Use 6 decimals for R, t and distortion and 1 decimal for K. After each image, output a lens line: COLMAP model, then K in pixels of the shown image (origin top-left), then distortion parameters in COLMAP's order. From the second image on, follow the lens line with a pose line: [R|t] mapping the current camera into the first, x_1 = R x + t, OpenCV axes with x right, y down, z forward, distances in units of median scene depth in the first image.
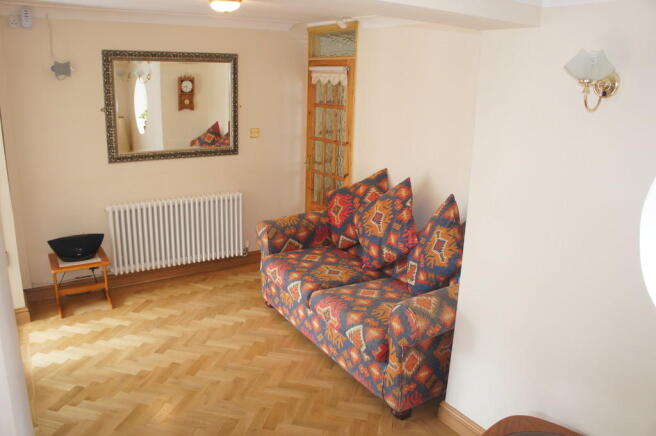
lens RADIAL K [[515.7, 0, 328.0], [0, 515.7, 218.0], [0, 0, 1]] dist [-0.170699, 0.110484]
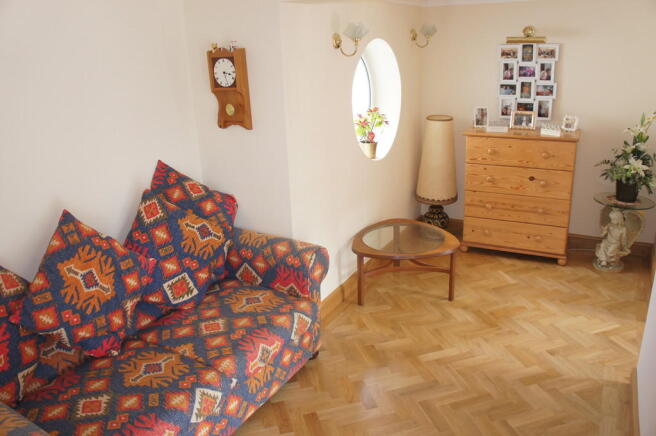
lens RADIAL K [[515.7, 0, 328.0], [0, 515.7, 218.0], [0, 0, 1]] dist [-0.170699, 0.110484]
pose [[-0.457229, -0.292165, 0.839989, -0.596320], [0.274965, 0.851783, 0.445938, -0.288931], [-0.845776, 0.434863, -0.309124, 1.003222]]
